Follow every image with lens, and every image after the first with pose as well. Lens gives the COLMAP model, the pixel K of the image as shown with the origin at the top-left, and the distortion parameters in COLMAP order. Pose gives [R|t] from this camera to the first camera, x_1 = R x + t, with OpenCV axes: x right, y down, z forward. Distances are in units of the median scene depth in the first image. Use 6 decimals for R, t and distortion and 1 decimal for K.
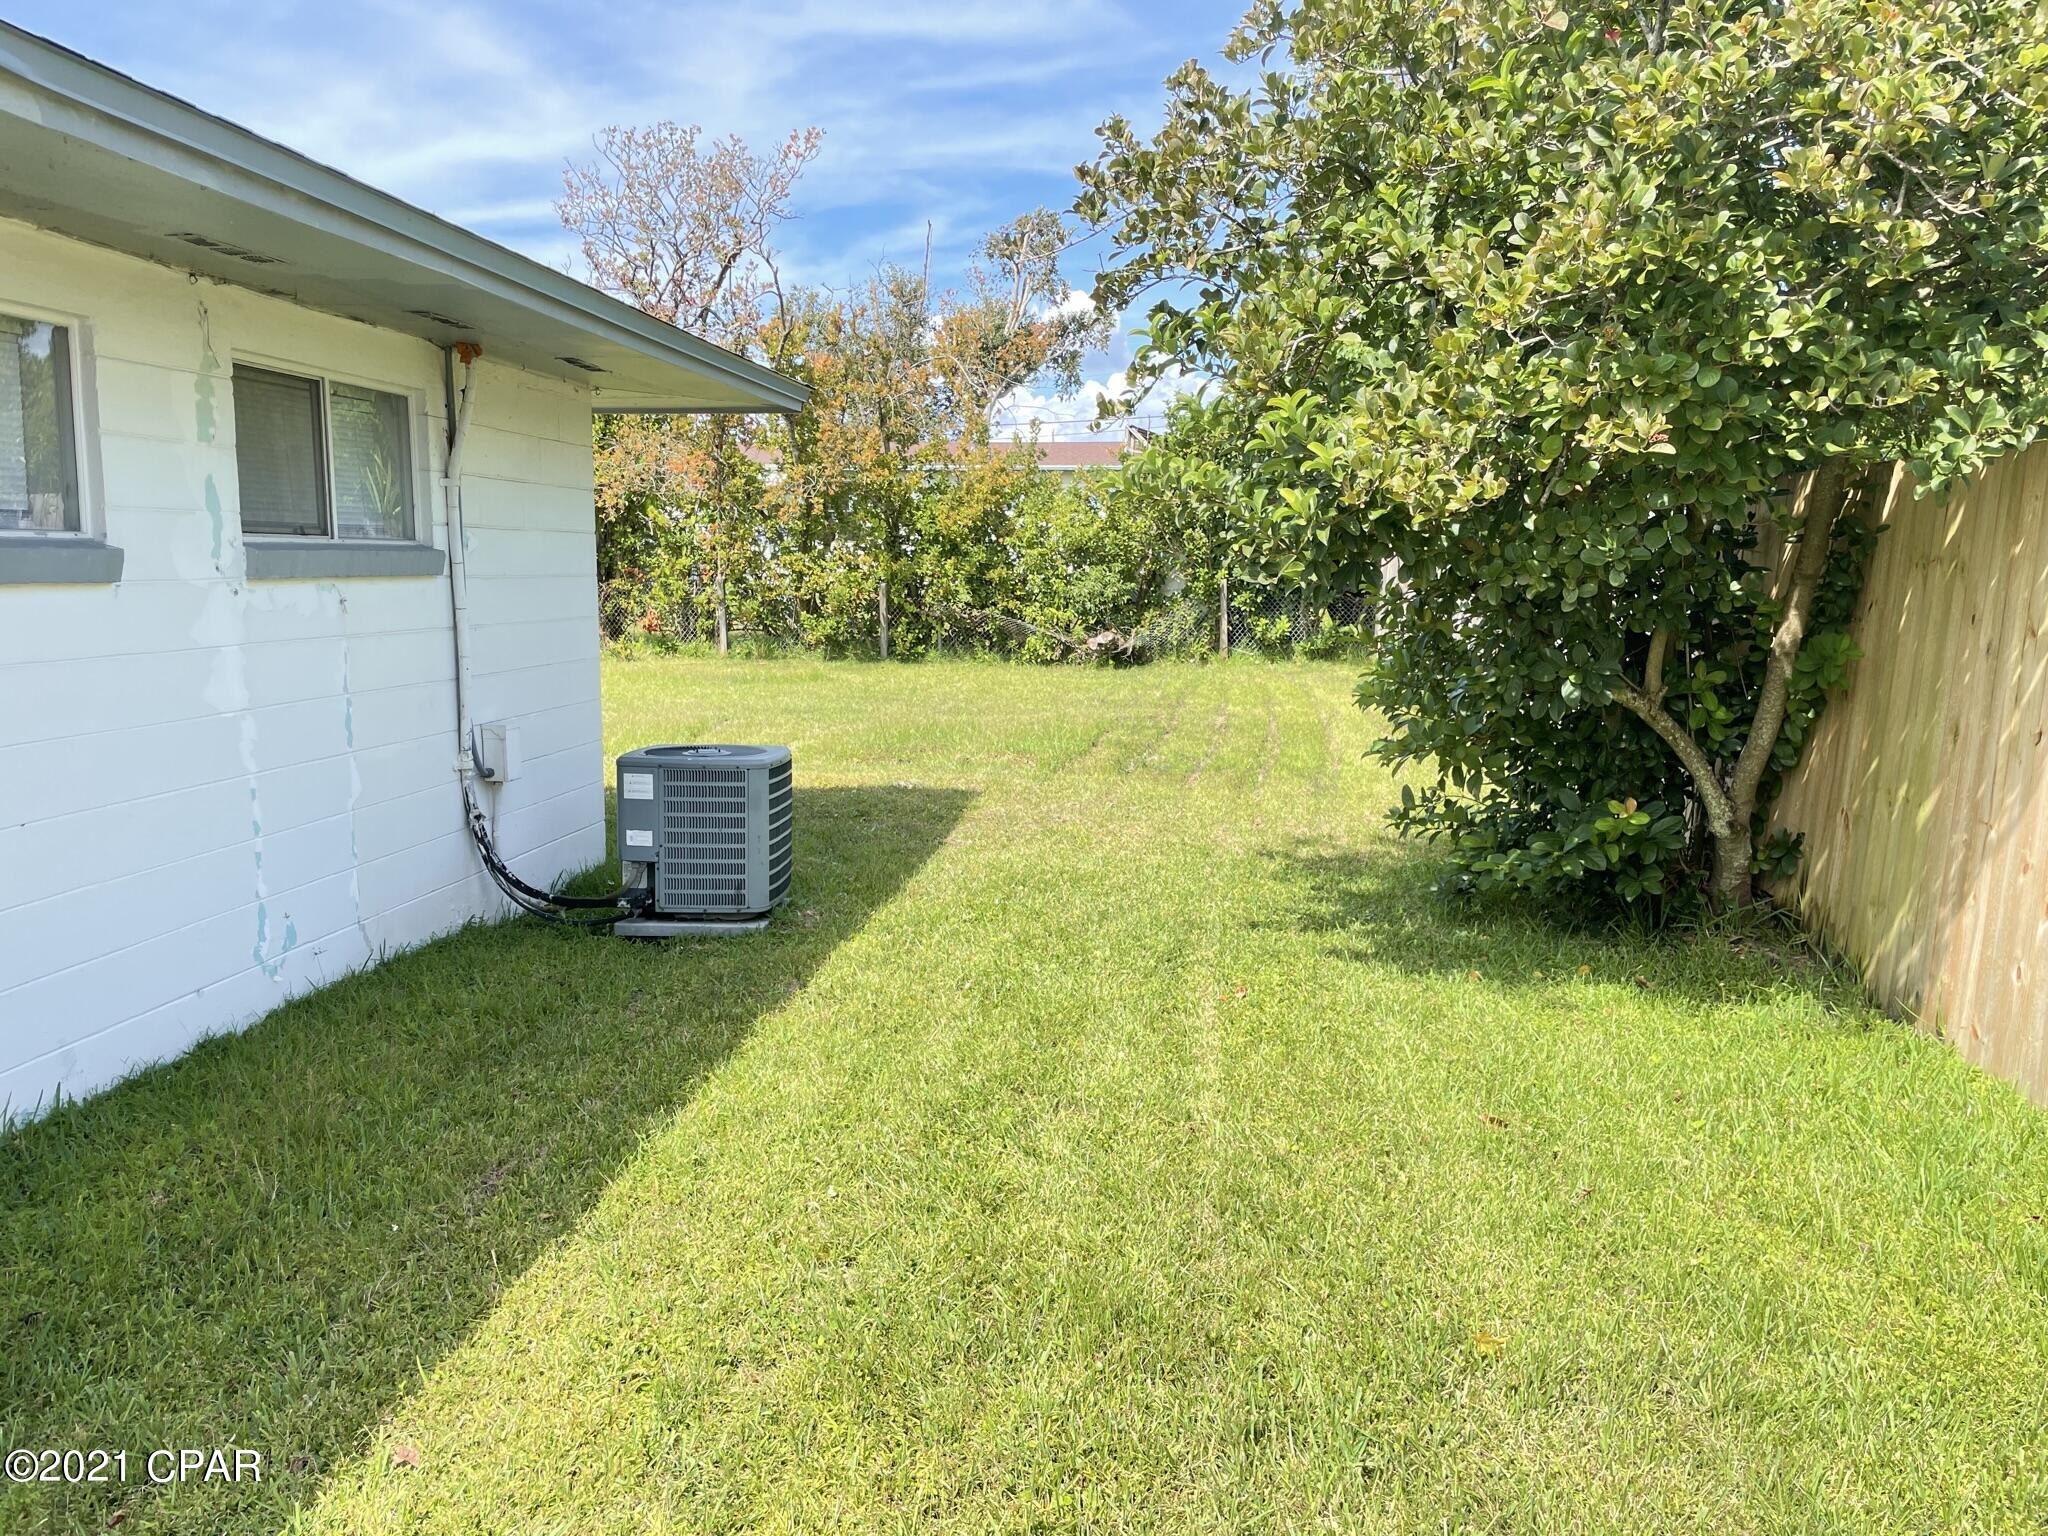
lens RADIAL K [[1536.6, 0, 1023.1], [0, 1536.6, 767.6], [0, 0, 1]] dist [0.003393, 0.000074]
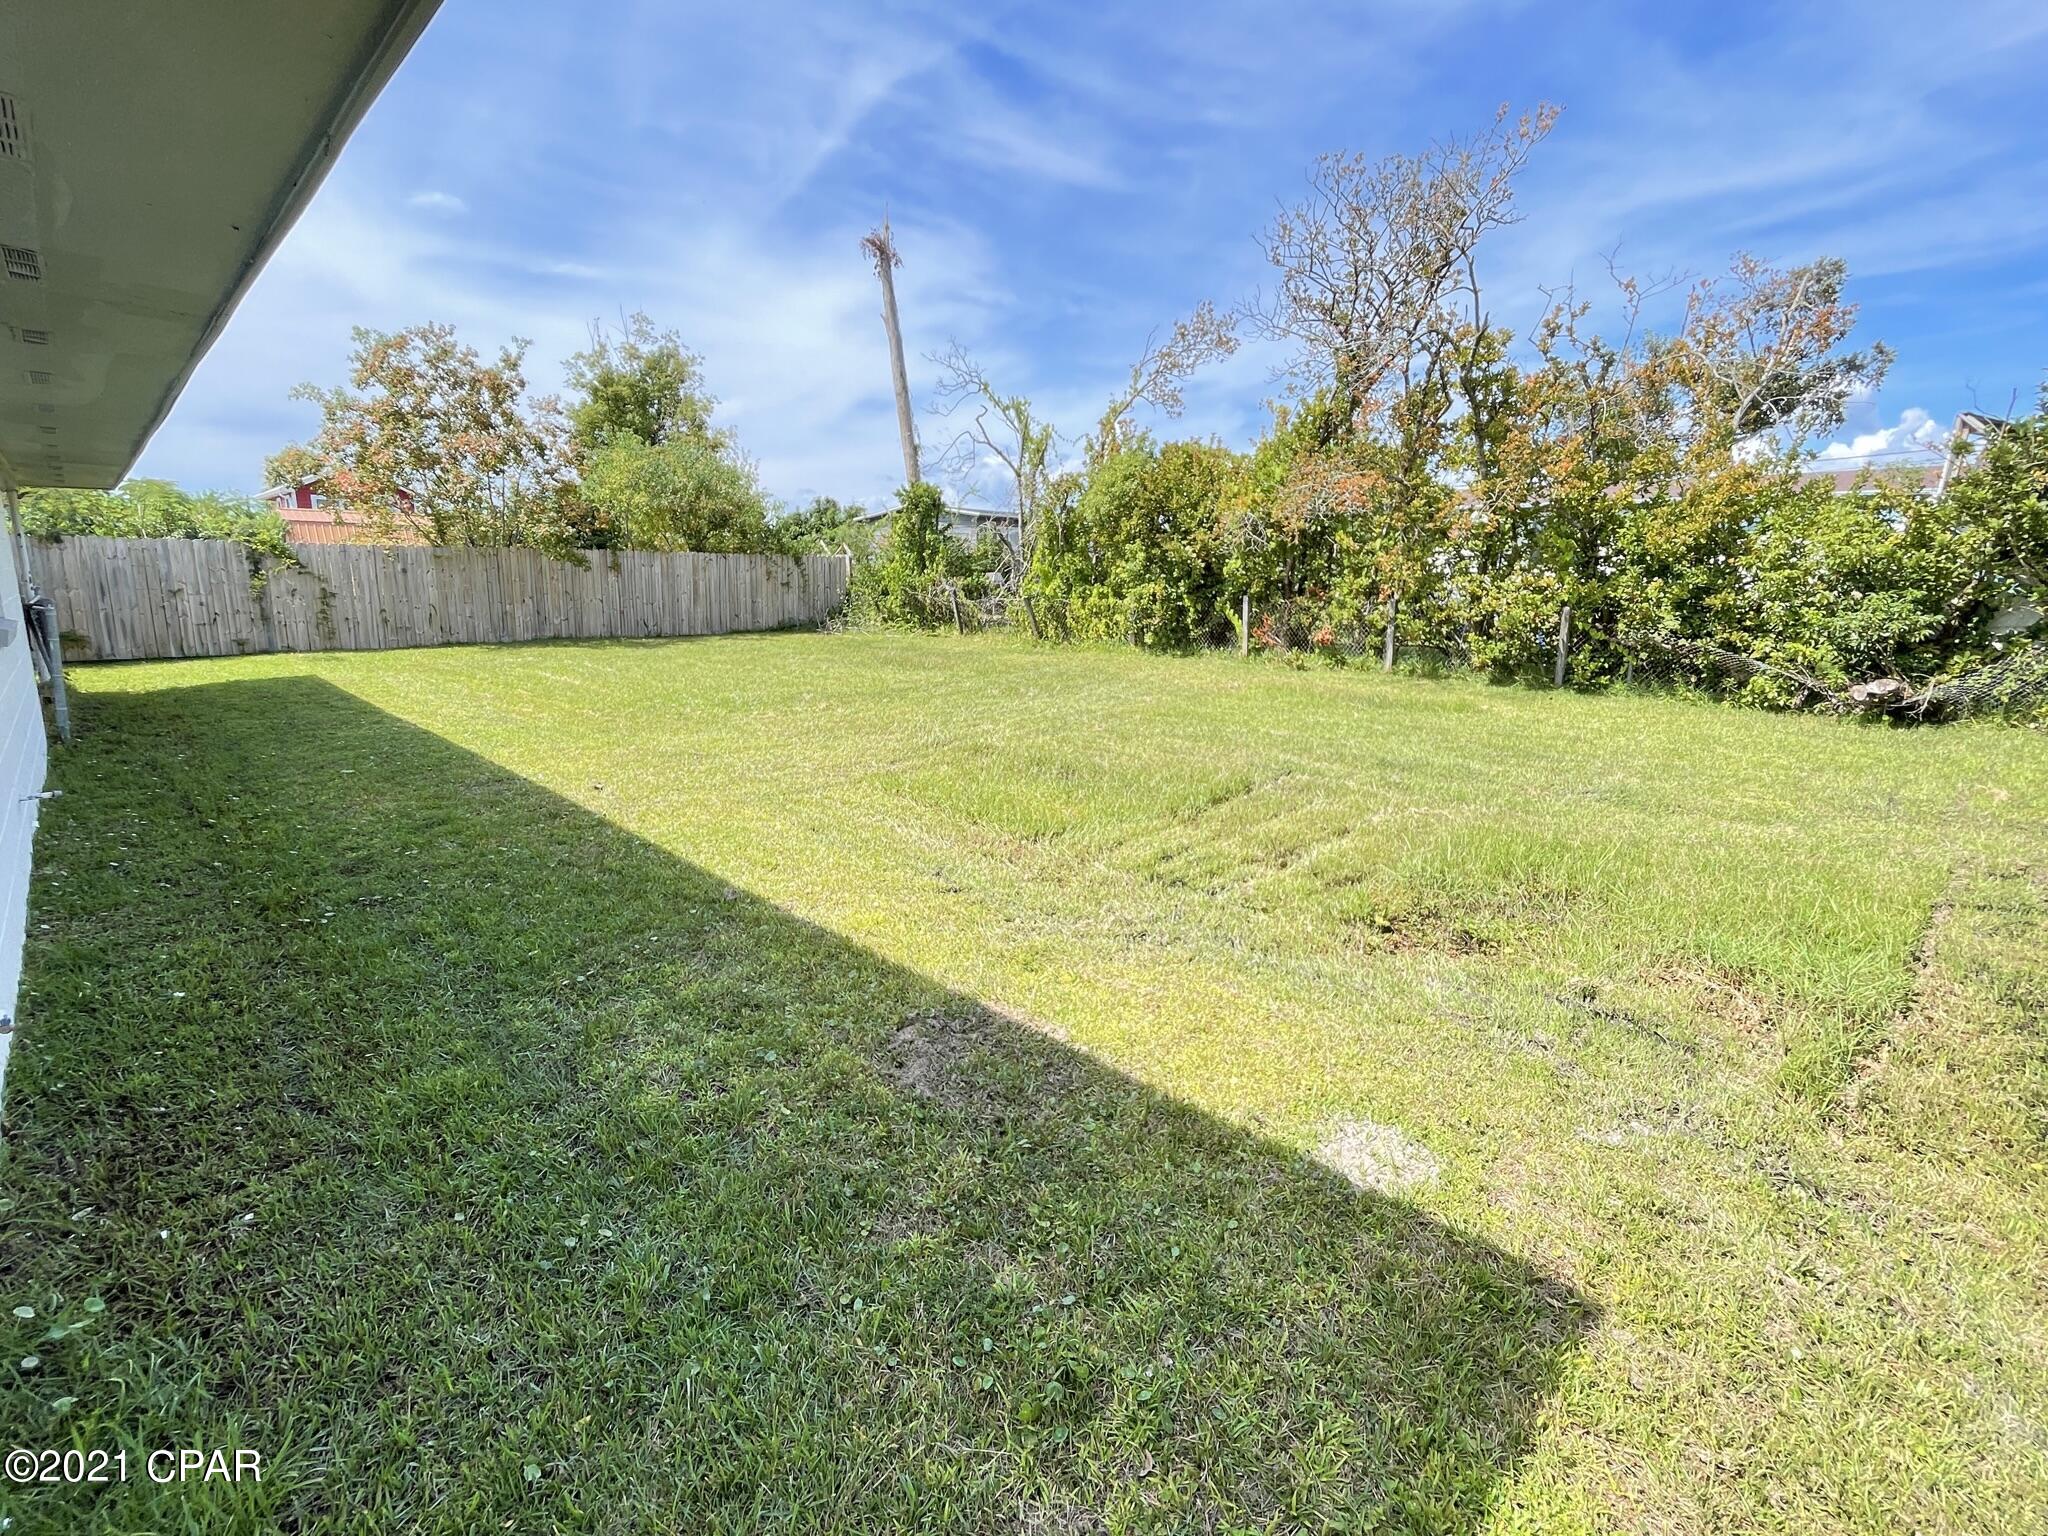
lens RADIAL K [[914.2, 0, 1028.3], [0, 914.2, 757.0], [0, 0, 1]] dist [0.000201, 0.000574]
pose [[0.793503, 0.126186, -0.595340, -0.008231], [-0.094630, 0.991952, 0.084121, -0.044841], [0.601163, -0.010414, 0.799058, 0.354297]]
